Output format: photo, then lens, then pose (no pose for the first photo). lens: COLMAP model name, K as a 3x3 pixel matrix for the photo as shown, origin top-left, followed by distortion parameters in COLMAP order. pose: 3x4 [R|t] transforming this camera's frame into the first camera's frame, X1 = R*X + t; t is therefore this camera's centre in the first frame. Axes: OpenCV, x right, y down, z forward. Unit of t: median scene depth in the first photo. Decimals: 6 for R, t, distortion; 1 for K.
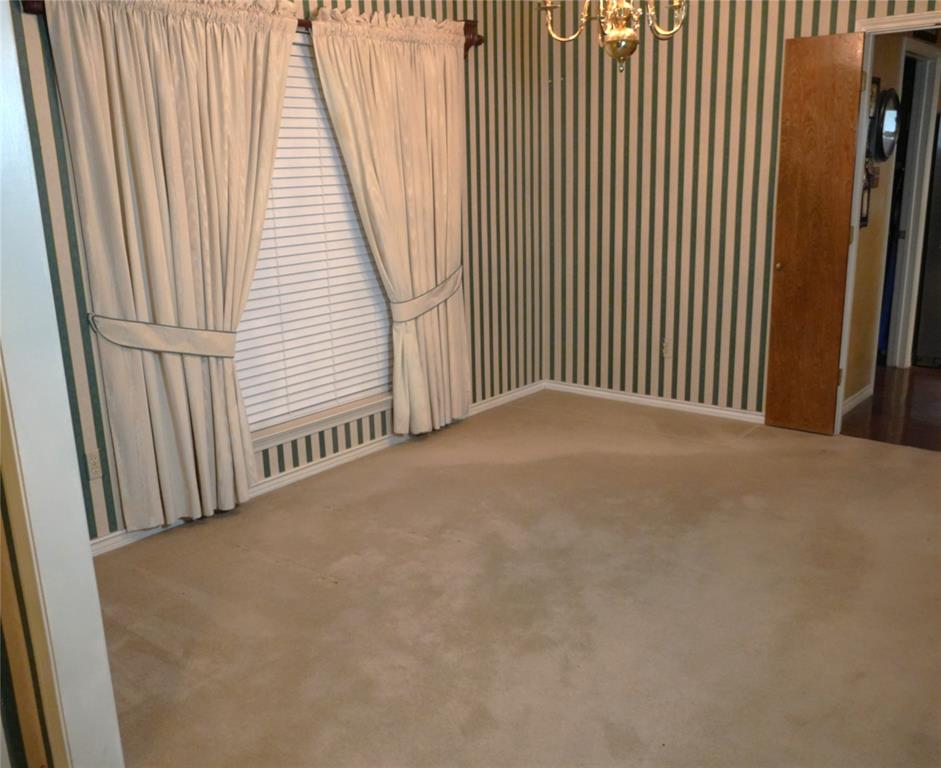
lens RADIAL K [[900.9, 0, 468.7], [0, 900.9, 387.1], [0, 0, 1]] dist [0.010960, 0.000000]
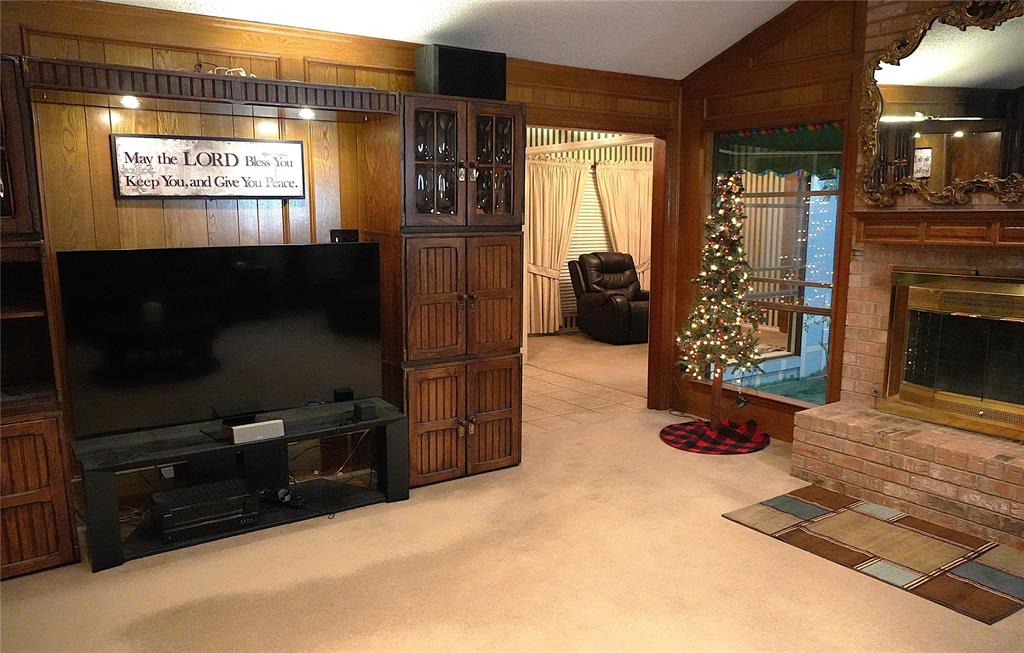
lens RADIAL K [[779.2, 0, 512.5], [0, 779.2, 327.8], [0, 0, 1]] dist [-0.002383, -0.000086]
pose [[0.952196, 0.070504, -0.297242, 0.343972], [-0.100219, 0.991248, -0.085927, 0.342562], [0.288582, 0.111609, 0.950928, -1.367278]]
